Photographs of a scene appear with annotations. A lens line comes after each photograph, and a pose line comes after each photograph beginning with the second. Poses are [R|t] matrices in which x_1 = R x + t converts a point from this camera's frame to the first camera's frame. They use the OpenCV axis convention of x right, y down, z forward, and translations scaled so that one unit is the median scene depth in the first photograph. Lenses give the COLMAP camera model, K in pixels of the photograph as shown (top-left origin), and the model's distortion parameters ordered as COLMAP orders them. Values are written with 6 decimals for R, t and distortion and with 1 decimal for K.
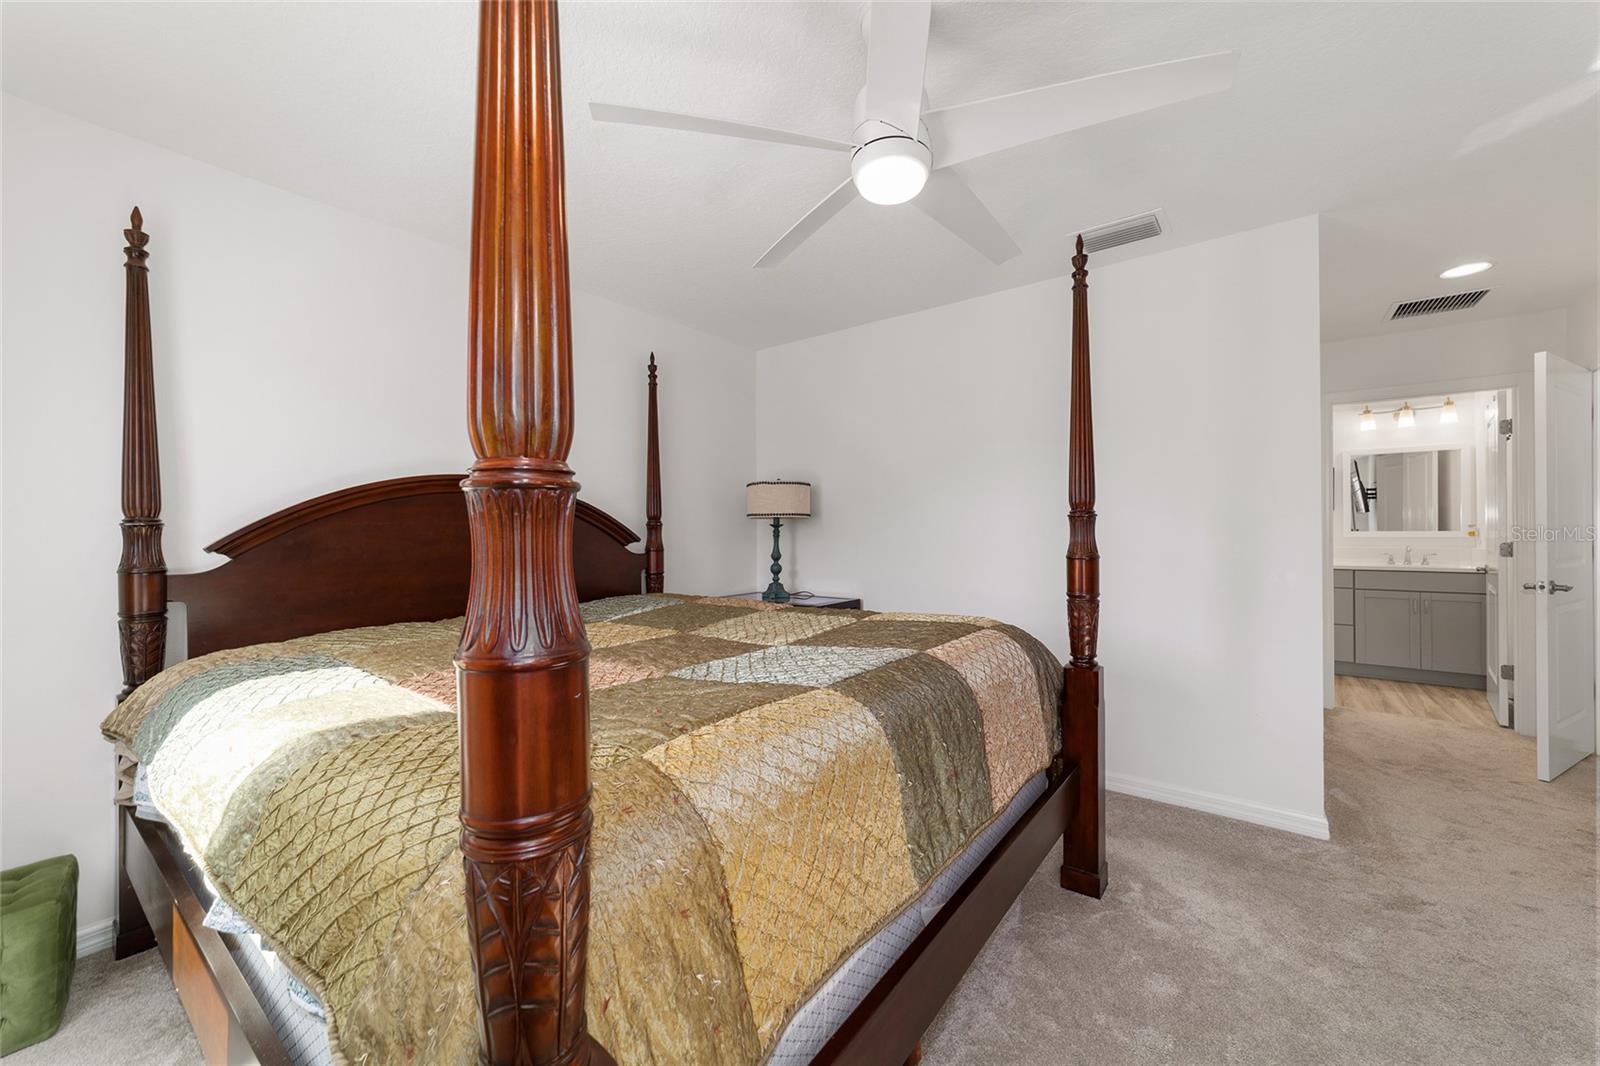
lens RADIAL K [[615.2, 0, 804.2], [0, 615.2, 528.1], [0, 0, 1]] dist [-0.015852, 0.007103]
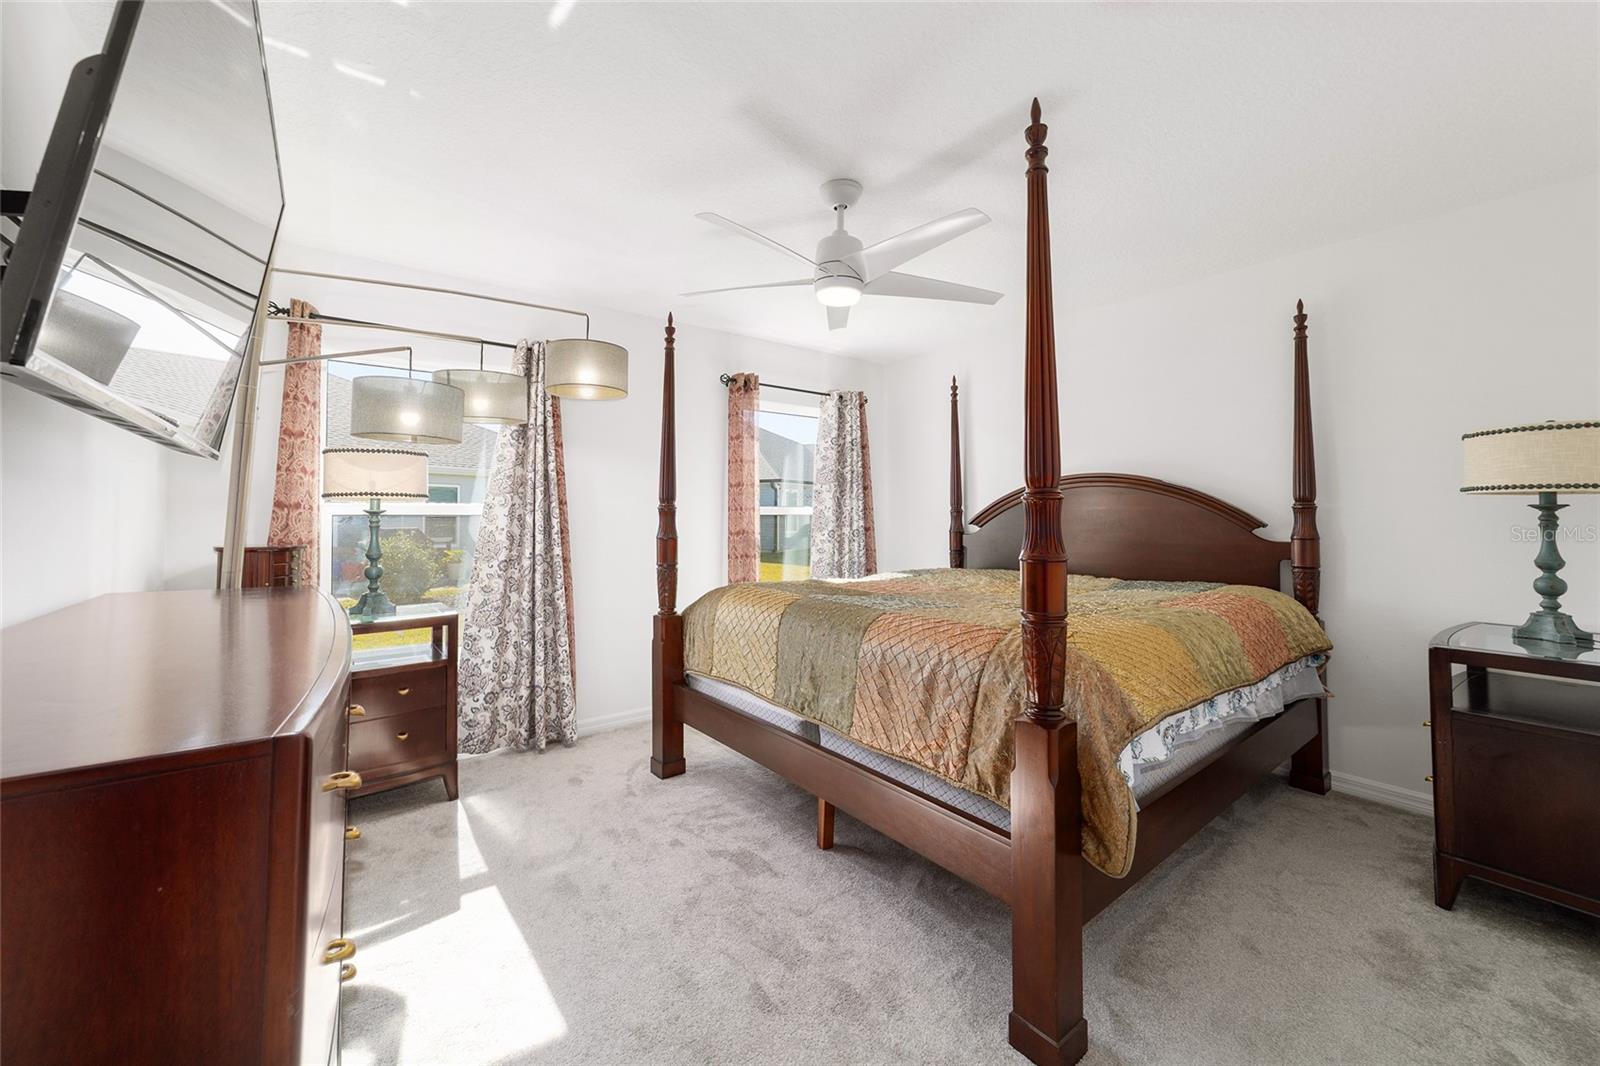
lens RADIAL K [[615.2, 0, 804.2], [0, 615.2, 528.1], [0, 0, 1]] dist [-0.015852, 0.007103]
pose [[-0.253932, 0.025431, -0.966888, 0.644259], [0.007191, 0.999676, 0.024404, -0.003059], [0.967195, -0.000756, -0.254033, 0.503841]]
